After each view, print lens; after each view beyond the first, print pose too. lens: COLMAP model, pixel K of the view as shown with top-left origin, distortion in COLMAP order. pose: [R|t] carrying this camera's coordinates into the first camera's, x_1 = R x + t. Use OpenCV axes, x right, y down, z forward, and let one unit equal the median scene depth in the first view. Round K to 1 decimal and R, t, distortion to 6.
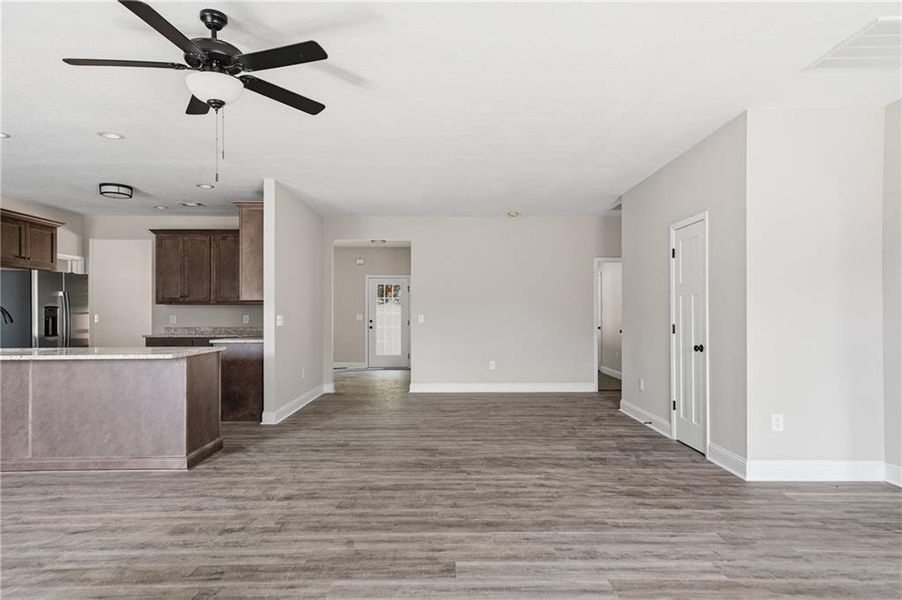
lens RADIAL K [[540.5, 0, 451.7], [0, 540.5, 311.9], [0, 0, 1]] dist [0.032079, 0.001620]
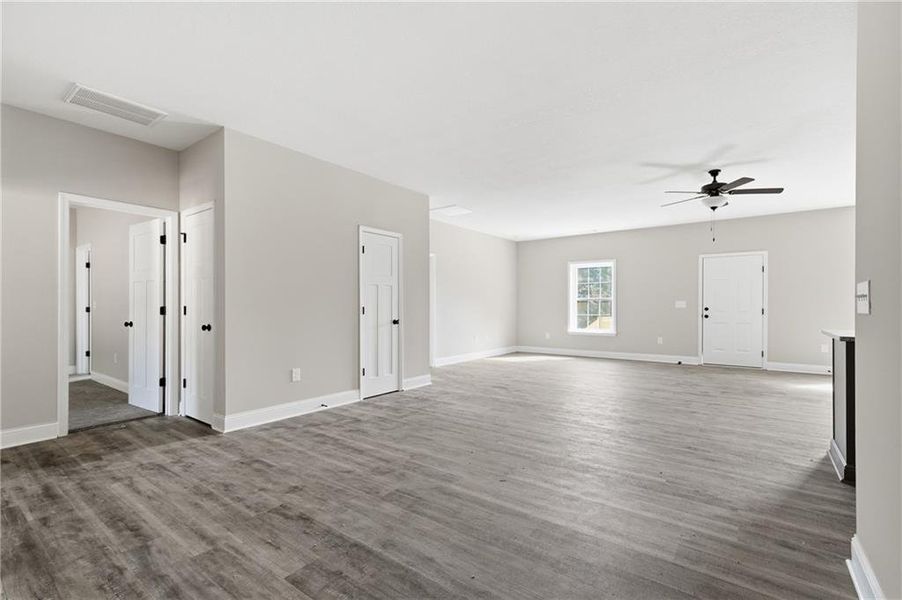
lens RADIAL K [[402.9, 0, 452.1], [0, 402.9, 306.5], [0, 0, 1]] dist [0.007751, 0.000825]
pose [[-0.791448, 0.001430, 0.611235, -0.390592], [-0.001343, 0.999991, -0.004078, 0.030664], [-0.611235, -0.004048, -0.791439, 1.983668]]
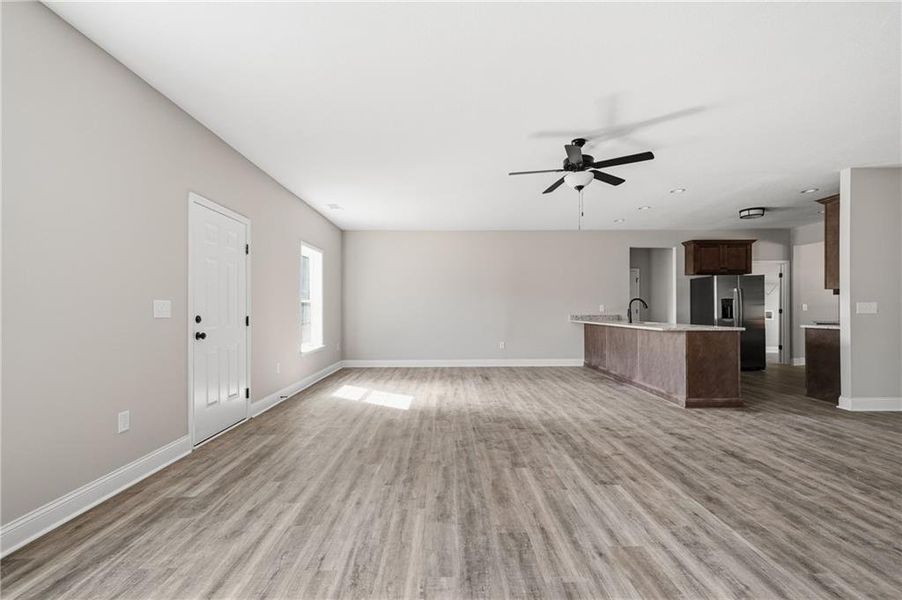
lens RADIAL K [[413.6, 0, 453.3], [0, 413.6, 307.2], [0, 0, 1]] dist [0.009683, 0.000541]
pose [[0.006703, -0.002530, -0.999974, 0.630702], [0.008006, 0.999965, -0.002476, 0.015268], [0.999945, -0.007990, 0.006723, 0.366314]]
